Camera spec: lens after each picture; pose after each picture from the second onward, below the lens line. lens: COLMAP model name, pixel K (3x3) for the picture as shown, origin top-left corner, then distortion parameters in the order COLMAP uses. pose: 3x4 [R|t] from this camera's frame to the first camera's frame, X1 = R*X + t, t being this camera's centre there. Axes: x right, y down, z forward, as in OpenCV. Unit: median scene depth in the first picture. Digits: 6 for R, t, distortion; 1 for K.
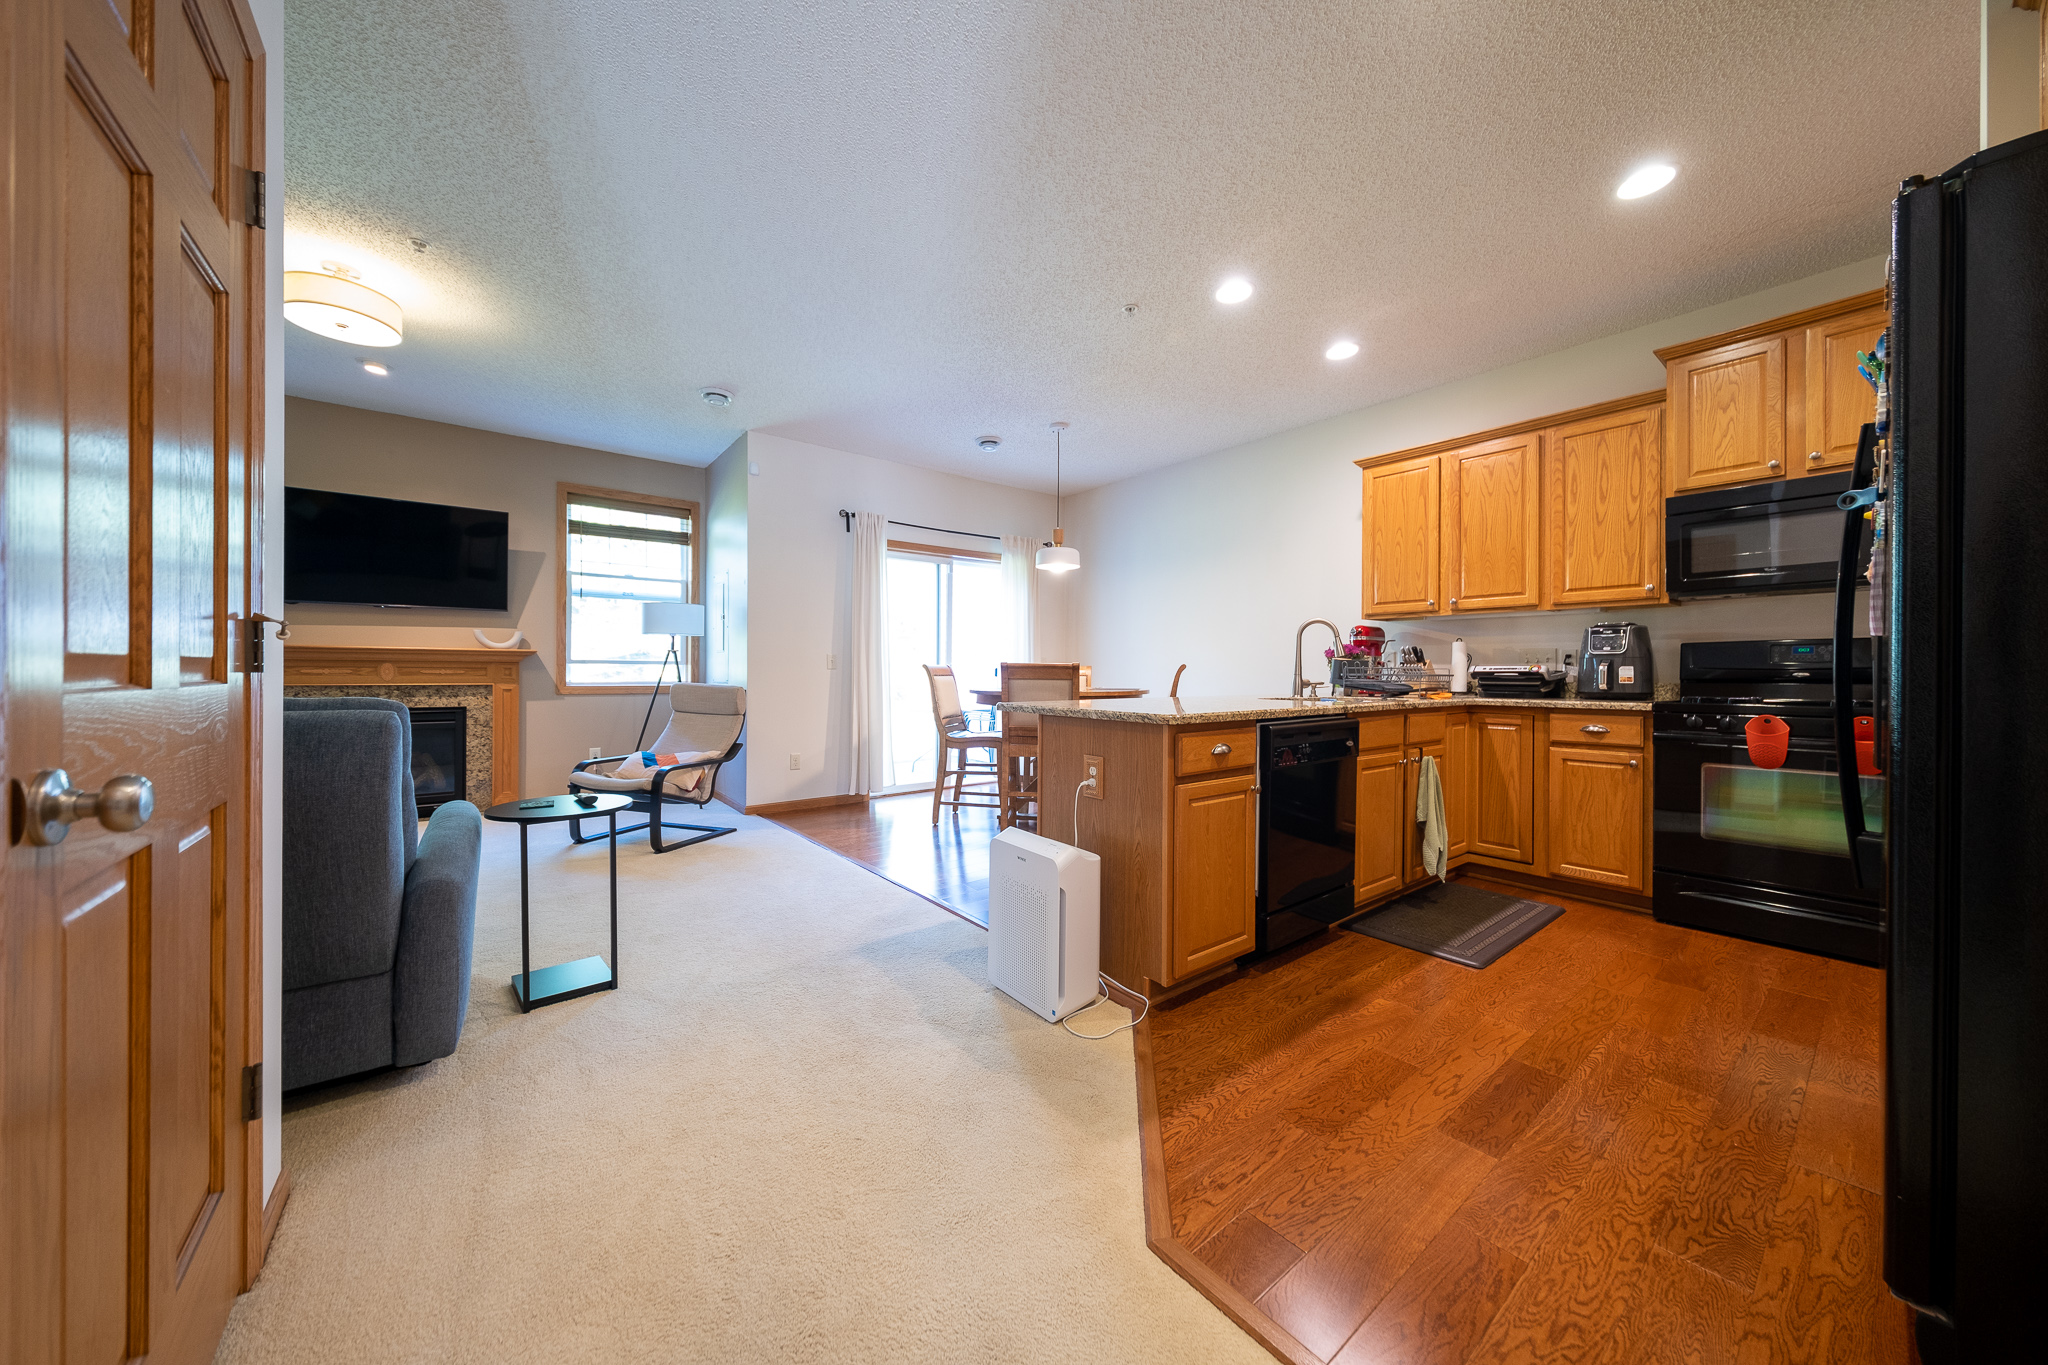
lens RADIAL K [[689.1, 0, 1026.0], [0, 689.1, 674.2], [0, 0, 1]] dist [0.000117, -0.000067]
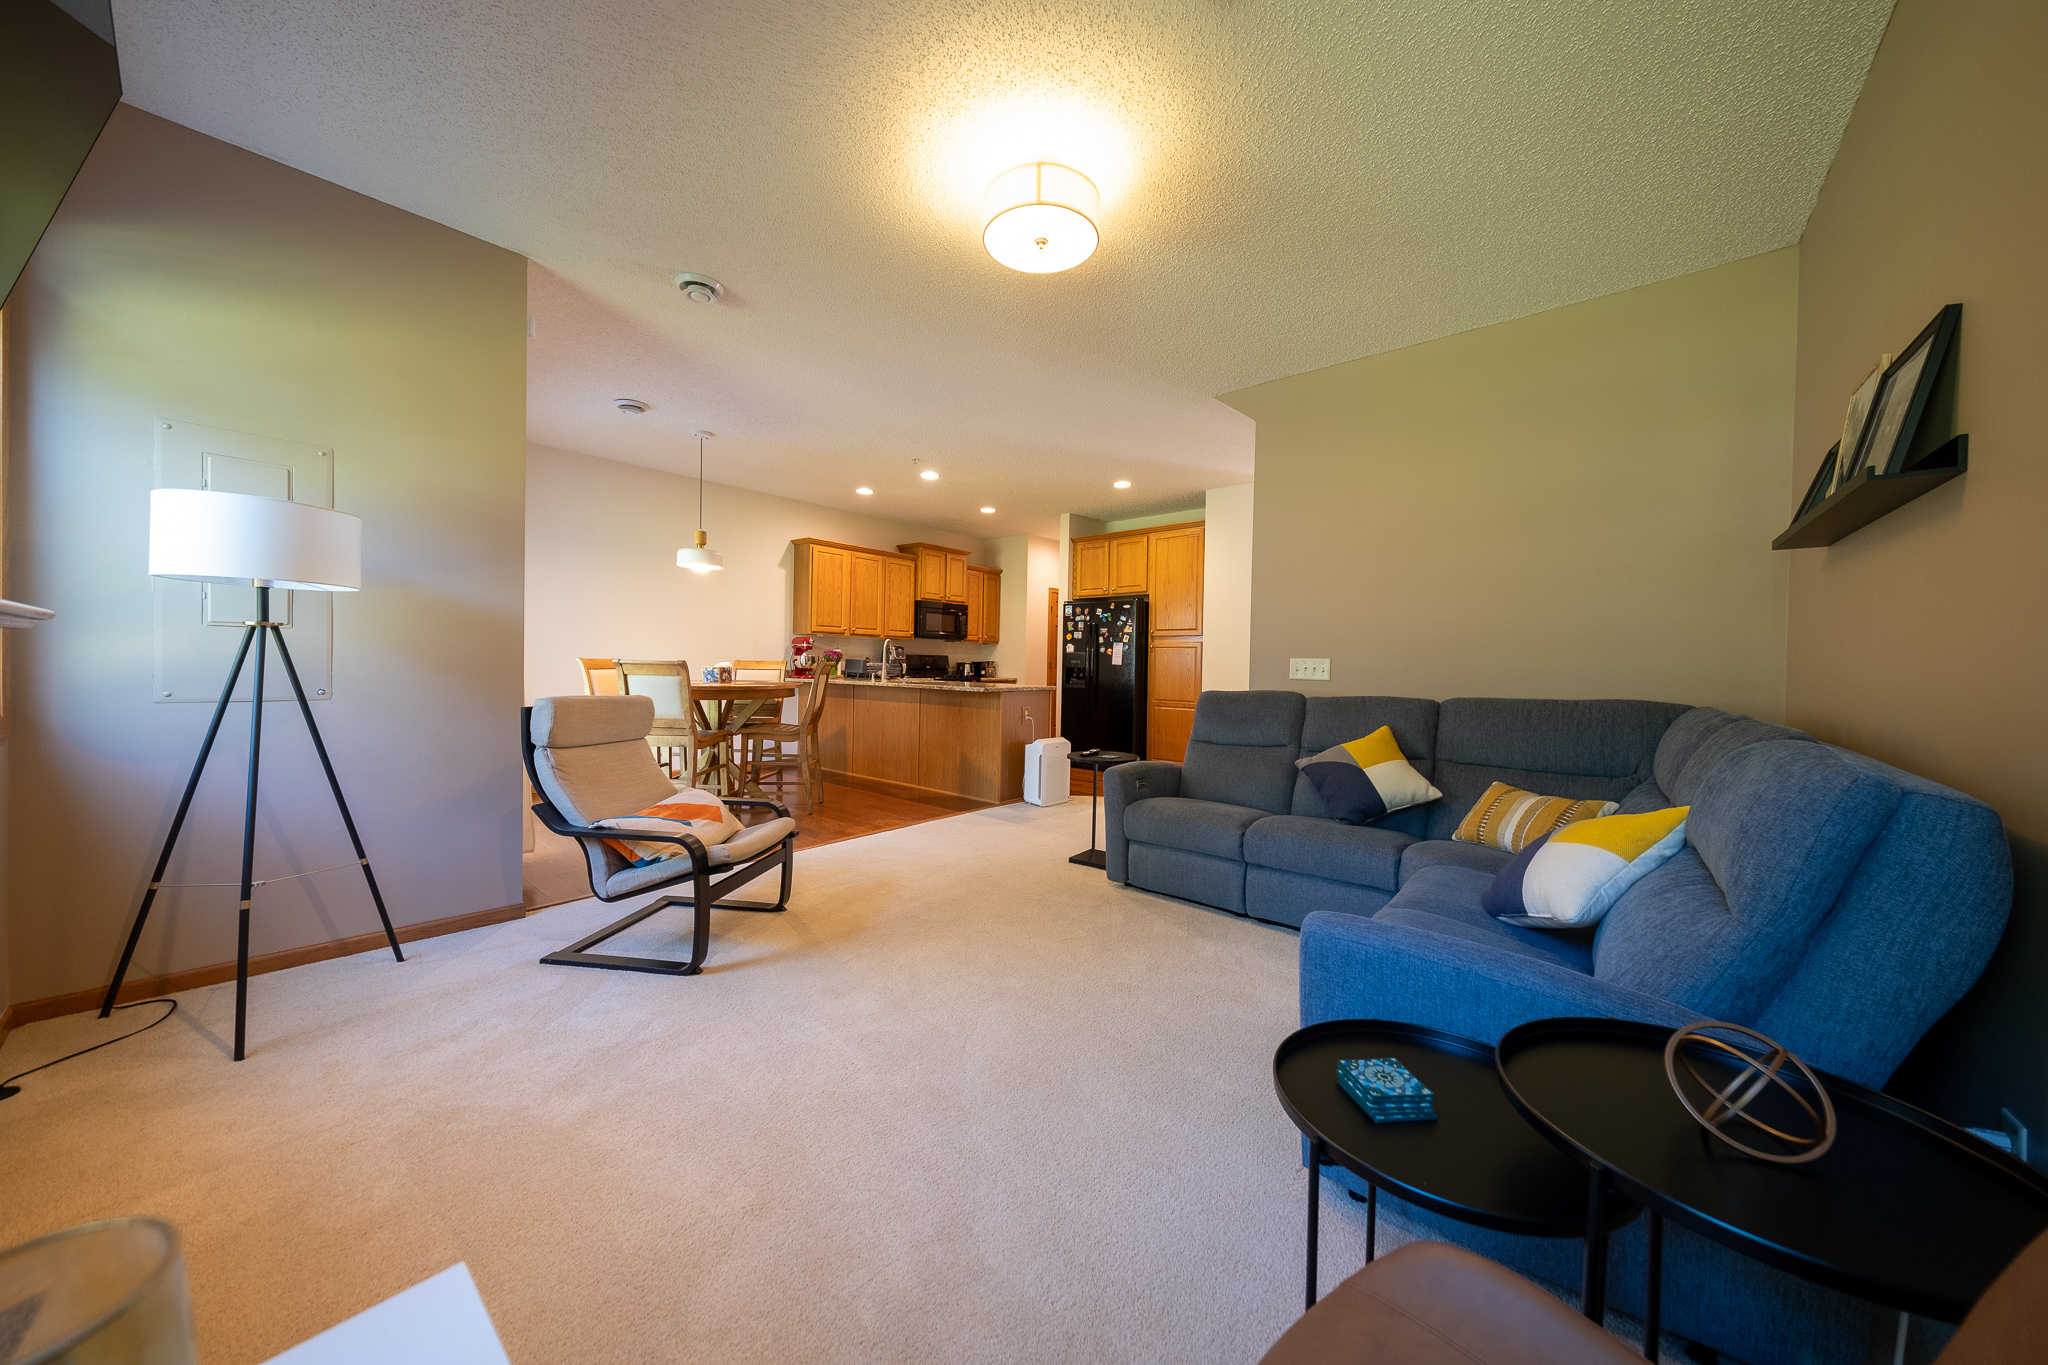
lens RADIAL K [[689.1, 0, 1026.0], [0, 689.1, 674.2], [0, 0, 1]] dist [0.000117, -0.000067]
pose [[-0.201789, -0.021417, 0.979195, -1.077194], [-0.018366, 0.999668, 0.018080, -0.018817], [-0.979257, -0.014336, -0.202116, 0.712902]]
